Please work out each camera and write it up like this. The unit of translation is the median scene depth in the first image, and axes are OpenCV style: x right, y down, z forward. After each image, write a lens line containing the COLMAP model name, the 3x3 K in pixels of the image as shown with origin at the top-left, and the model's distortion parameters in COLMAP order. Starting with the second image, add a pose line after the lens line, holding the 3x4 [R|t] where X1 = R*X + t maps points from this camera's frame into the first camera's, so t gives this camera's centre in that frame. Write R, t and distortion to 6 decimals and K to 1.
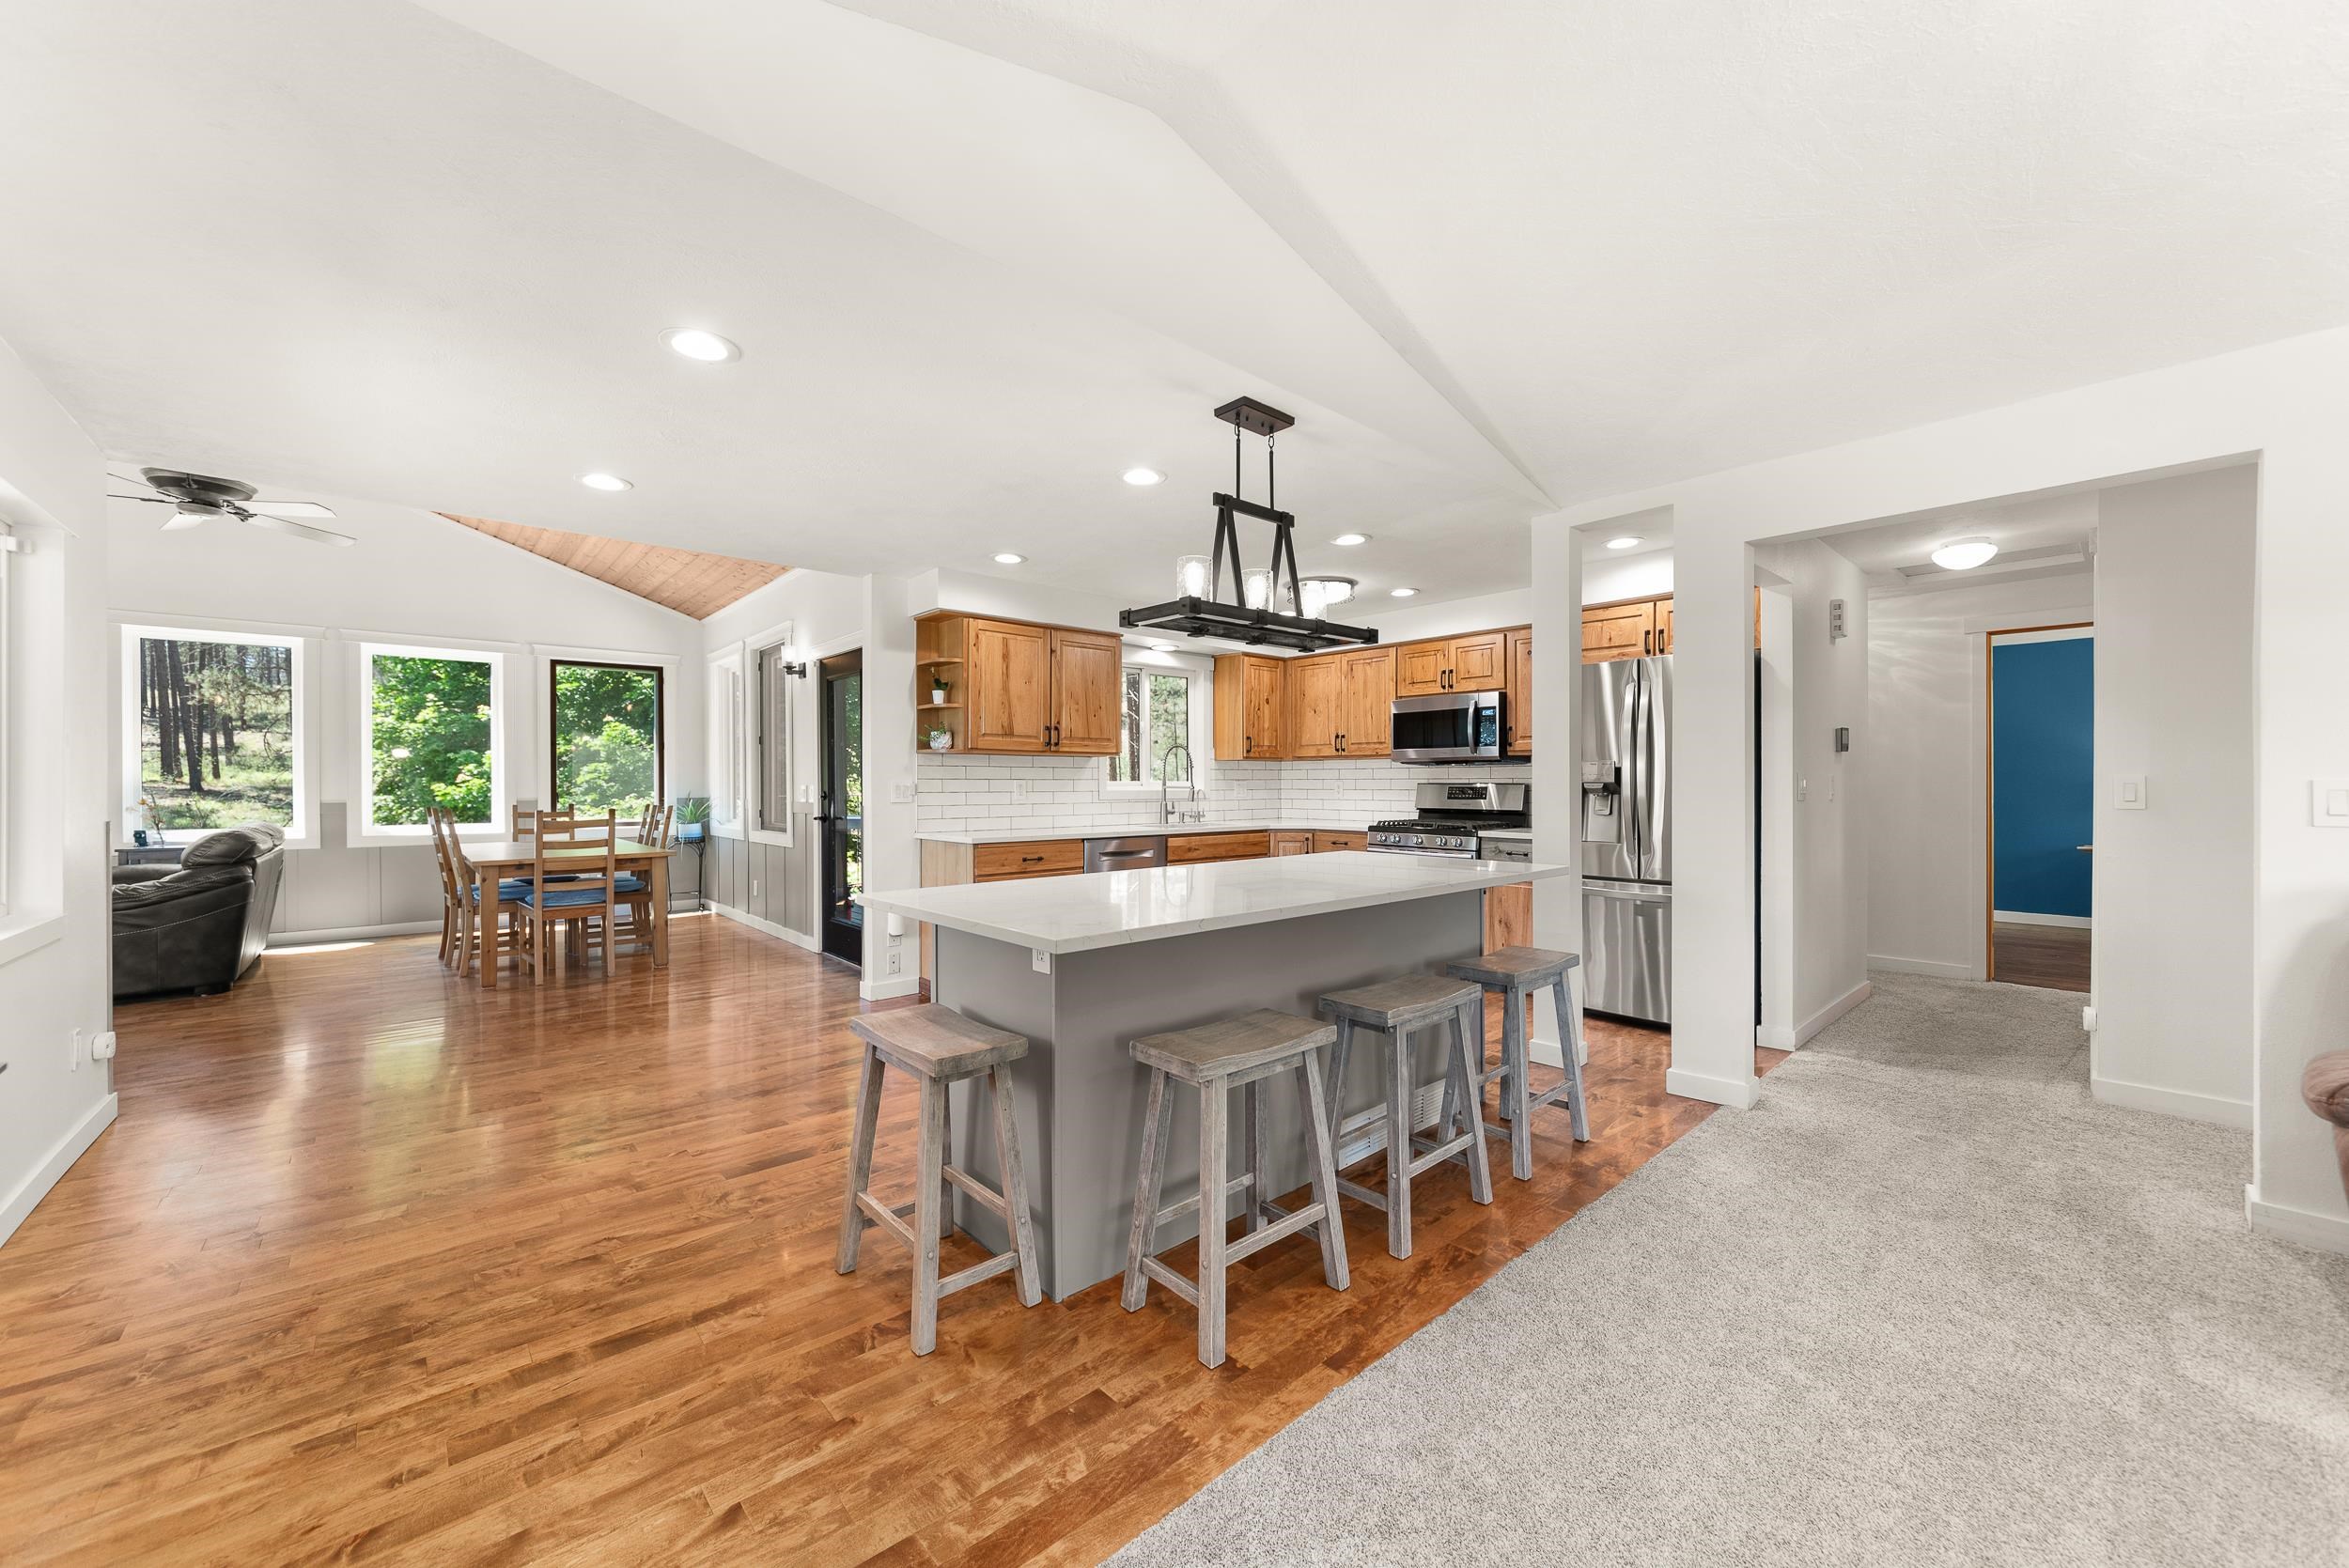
lens RADIAL K [[888.9, 0, 1174.5], [0, 888.9, 784.0], [0, 0, 1]] dist [-0.003796, -0.000076]
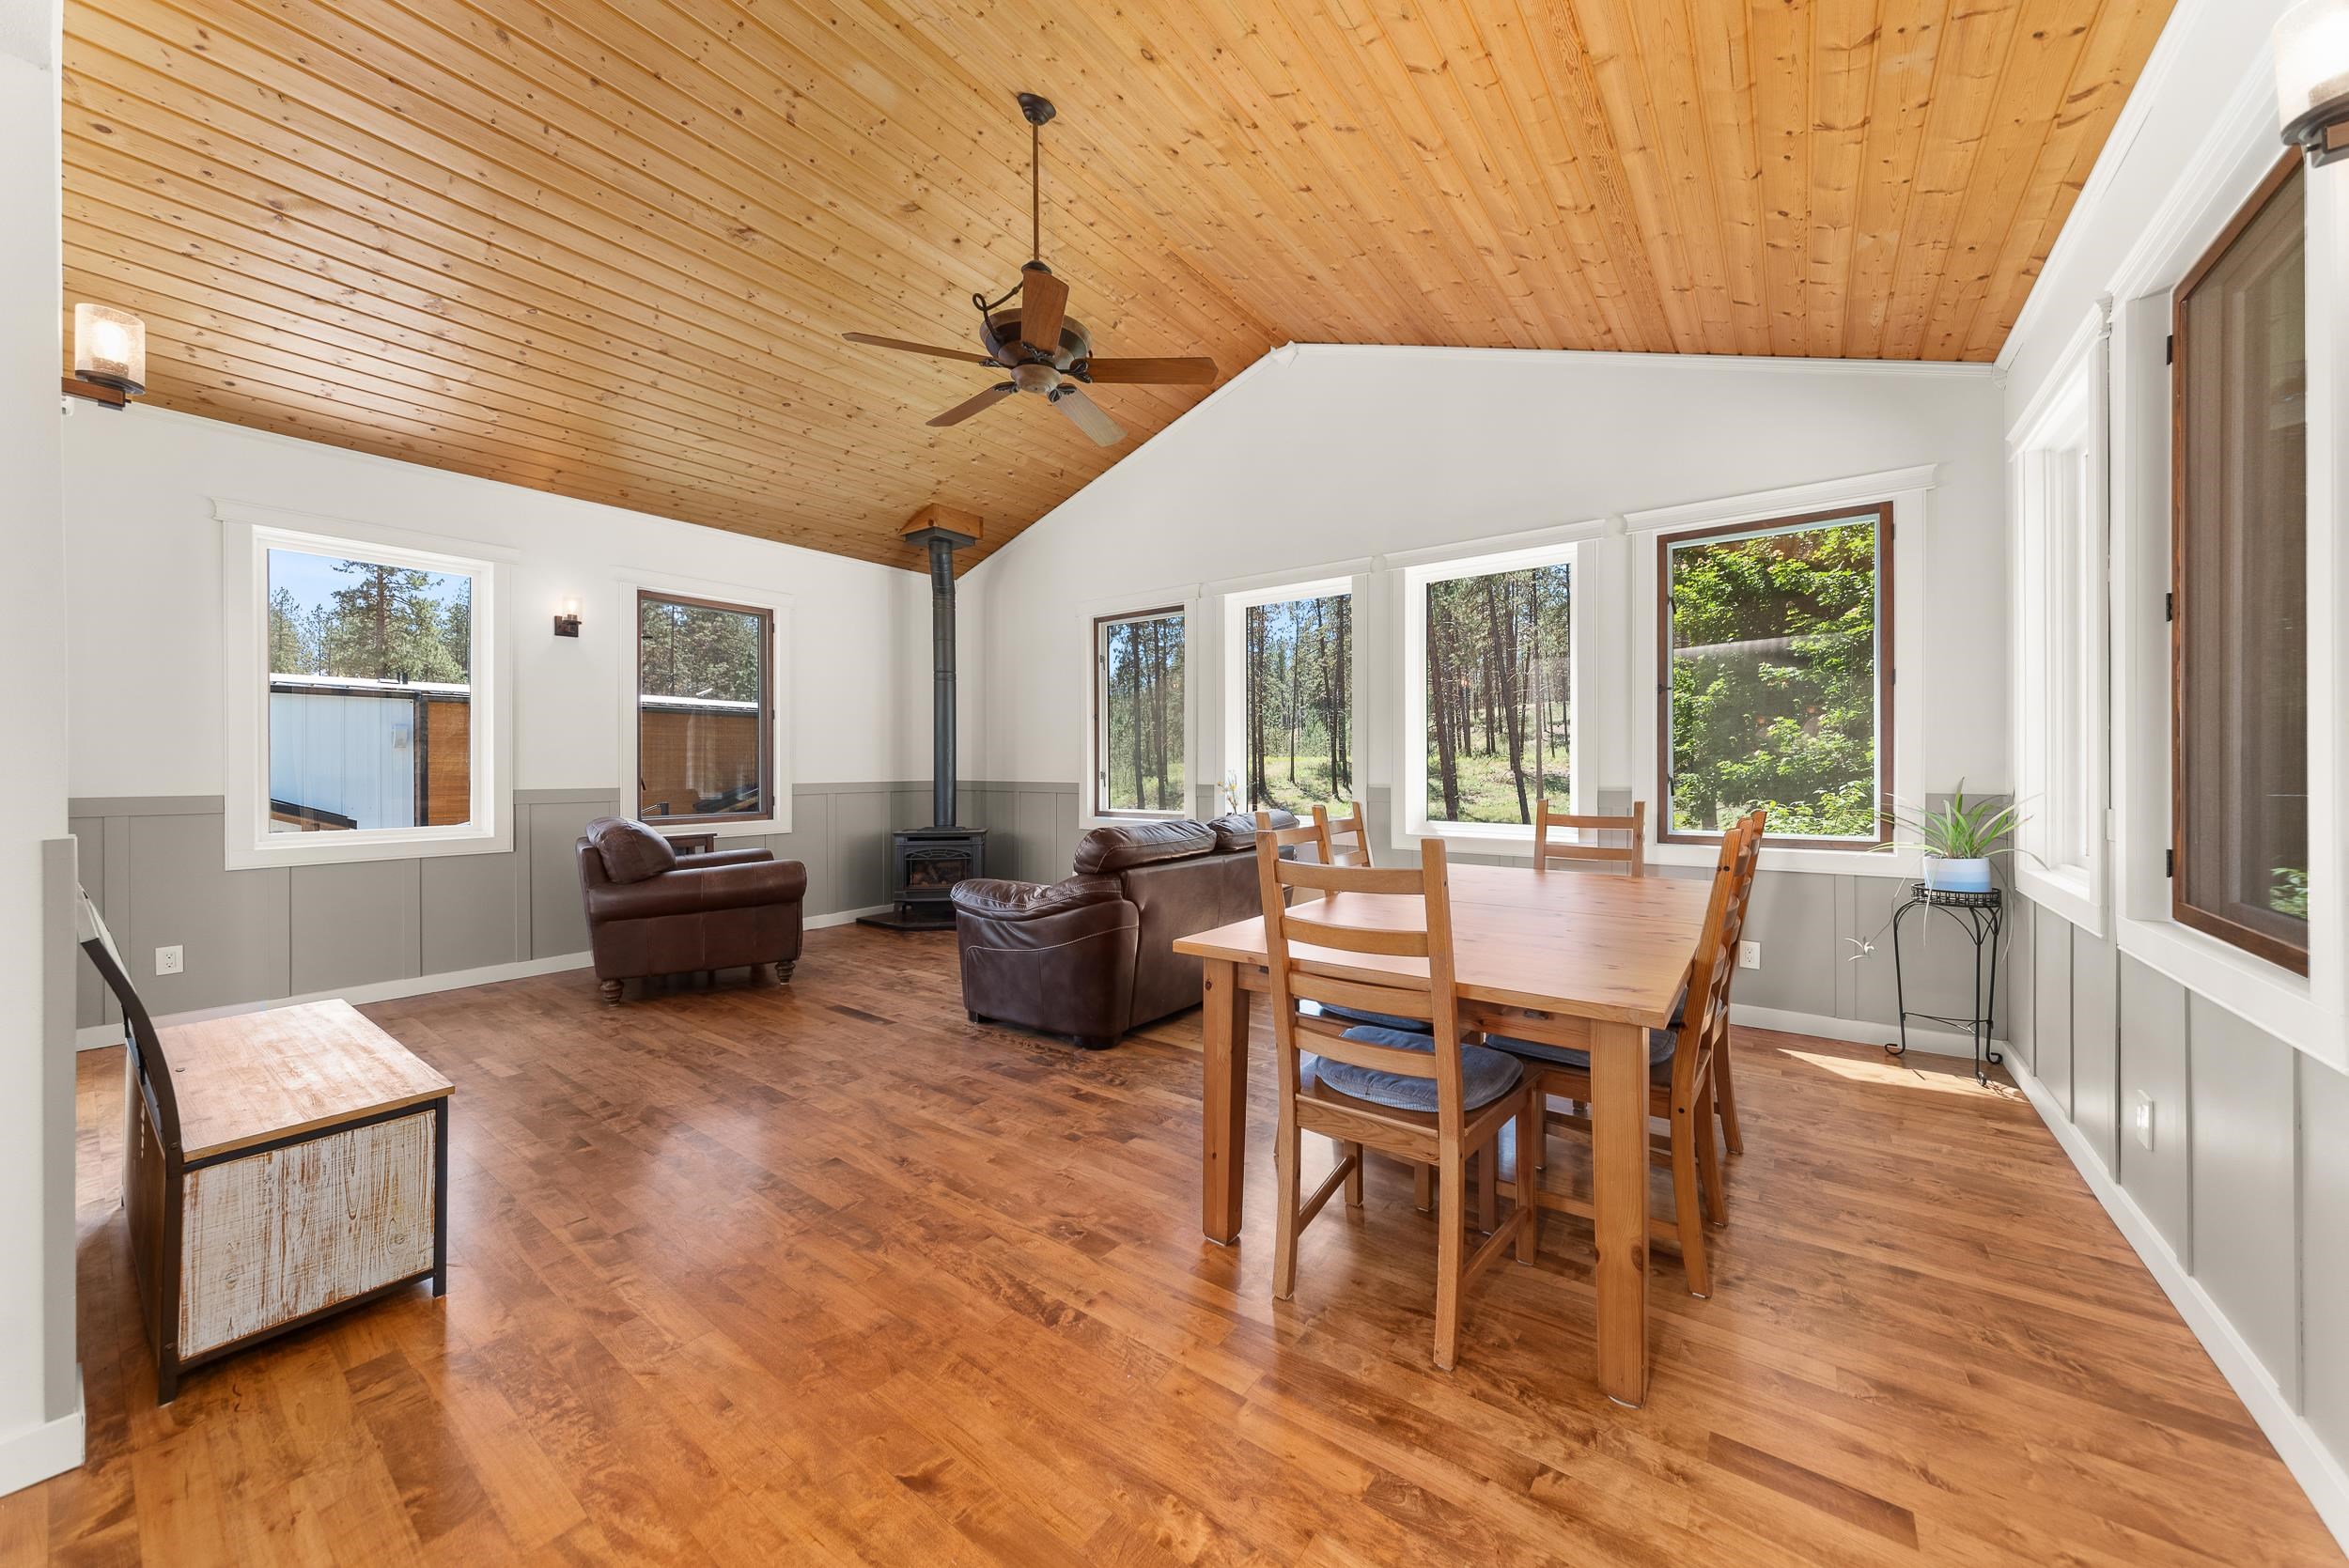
lens RADIAL K [[828.7, 0, 1178.5], [0, 828.7, 765.9], [0, 0, 1]] dist [-0.000115, 0.000006]
pose [[0.206597, 0.001925, -0.978424, -0.328257], [0.003632, 0.999990, 0.002735, 0.000843], [0.978419, -0.004118, 0.206588, 0.762196]]
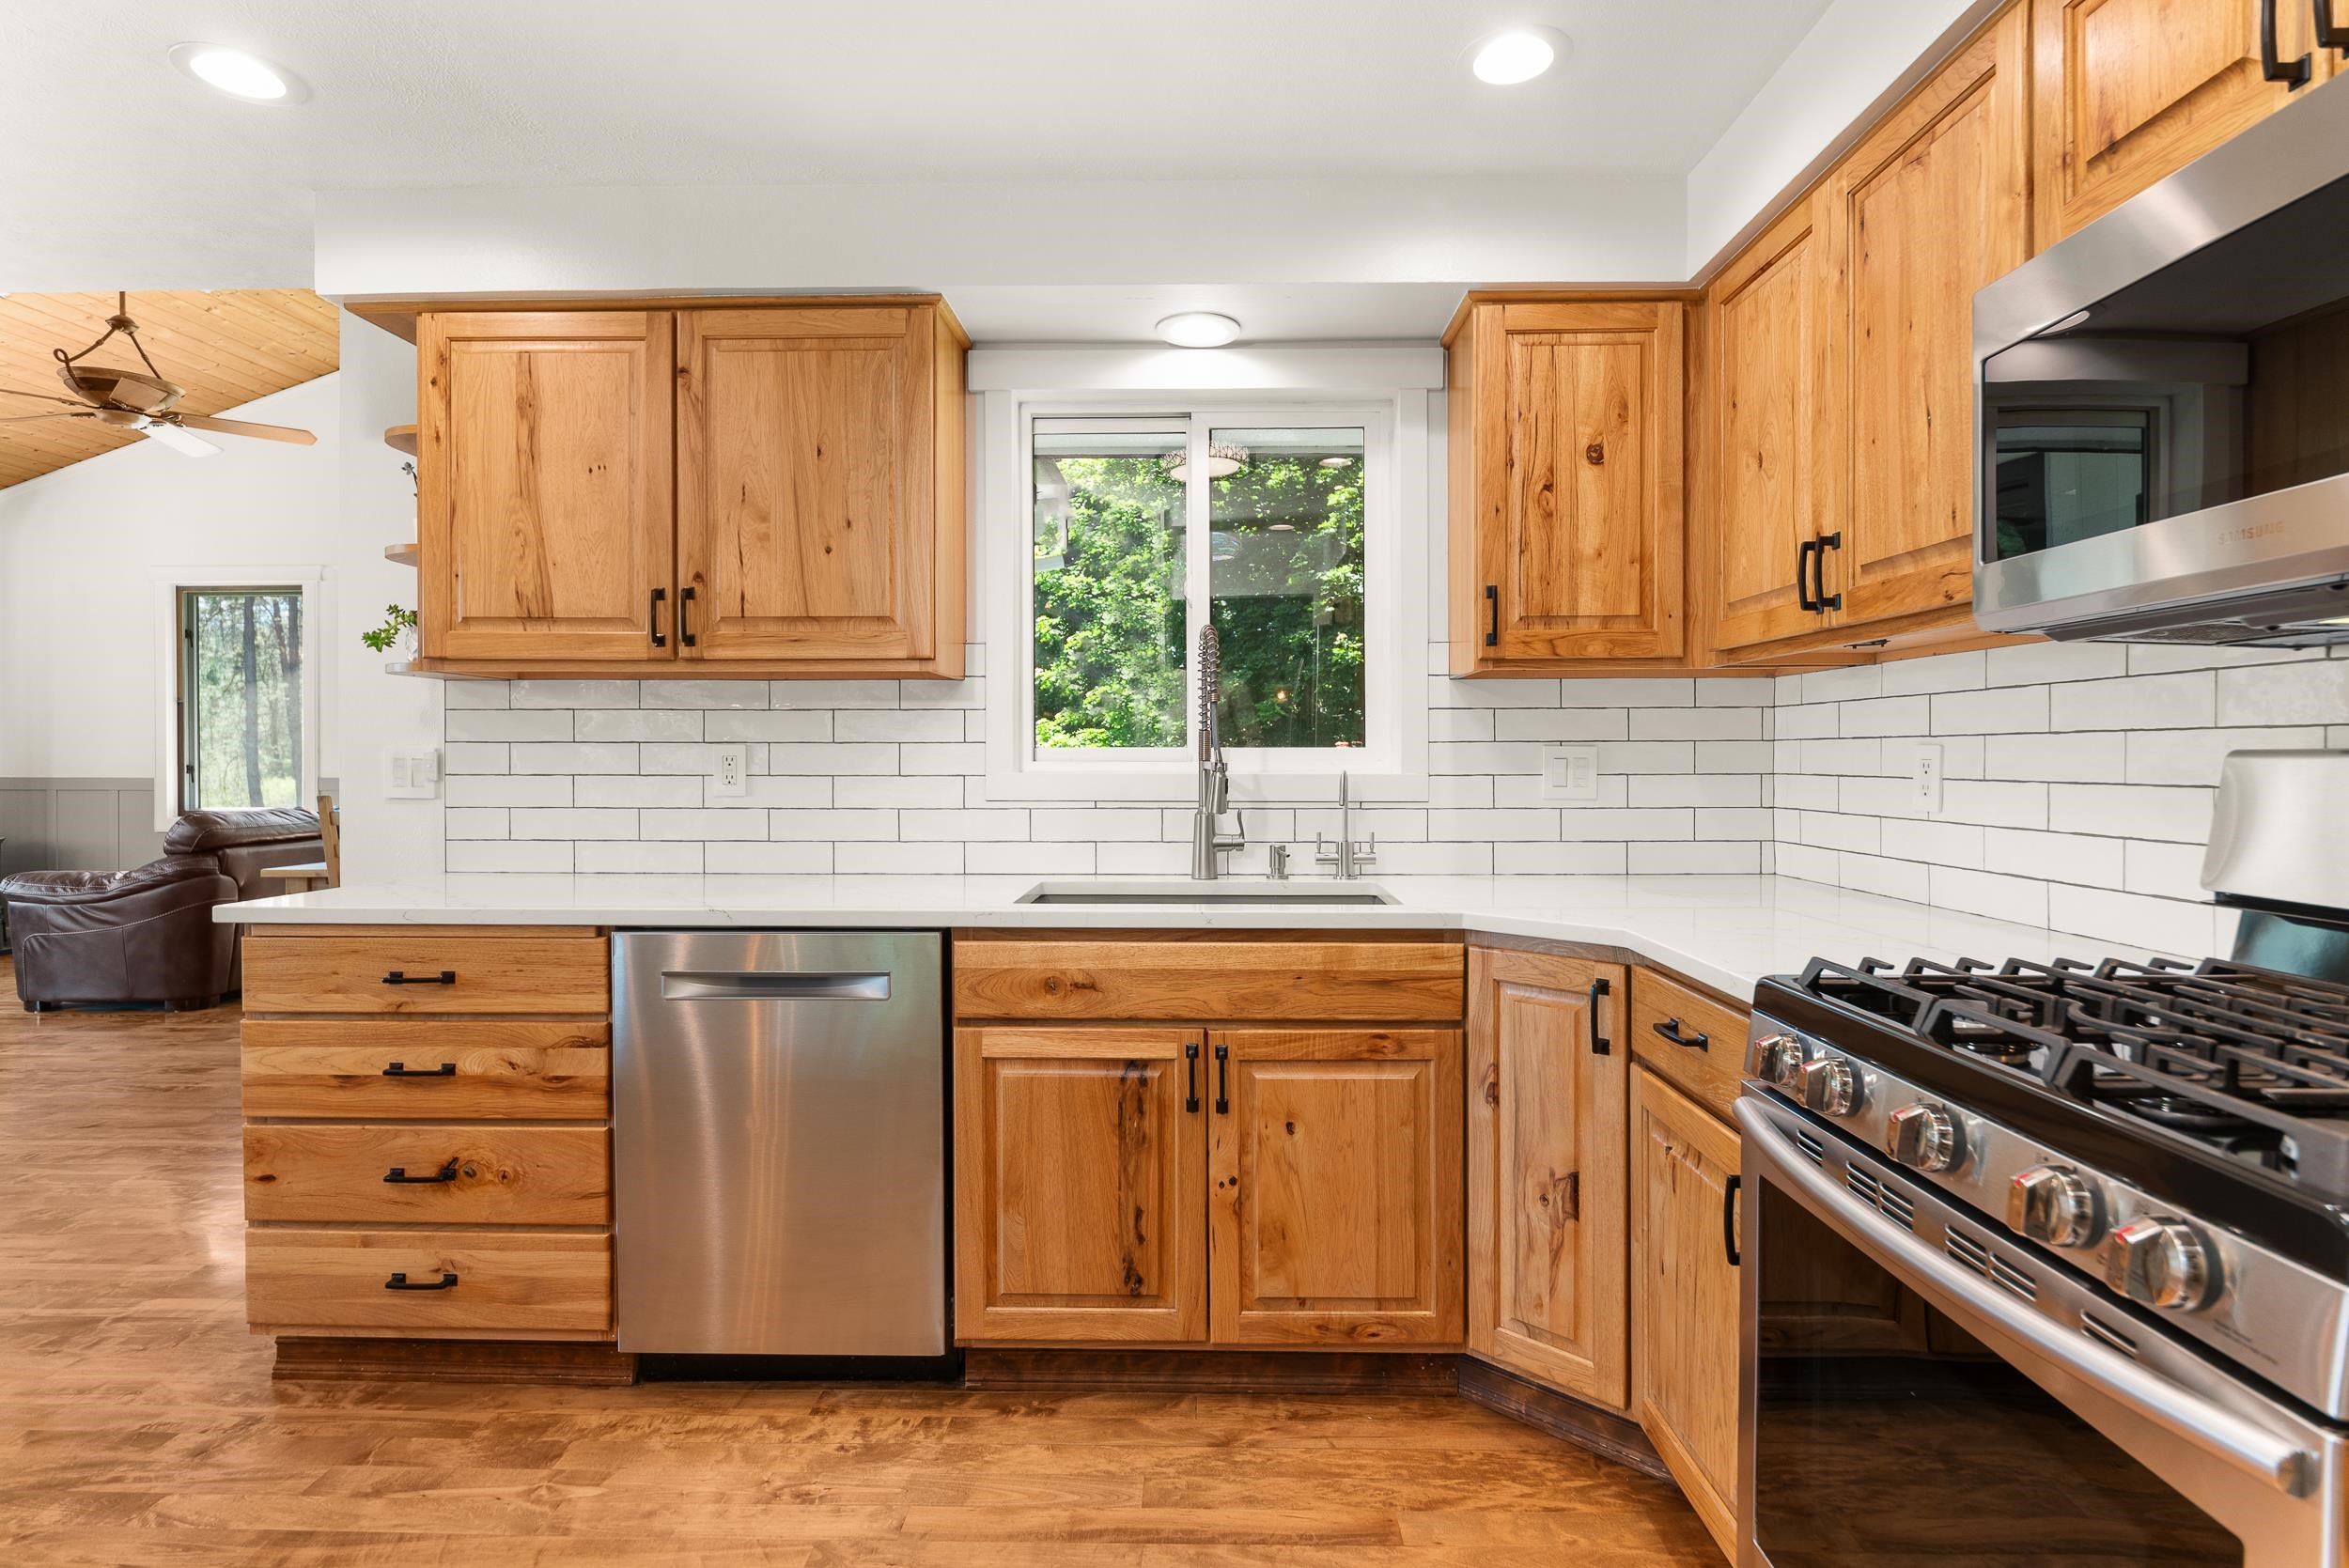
lens RADIAL K [[1197.5, 0, 1173.5], [0, 1197.5, 770.1], [0, 0, 1]] dist [-0.002970, -0.000904]
pose [[0.727874, 0.008374, -0.685660, 0.278422], [-0.000421, 0.999931, 0.011766, 0.000226], [0.685711, -0.008275, 0.727827, 0.675410]]
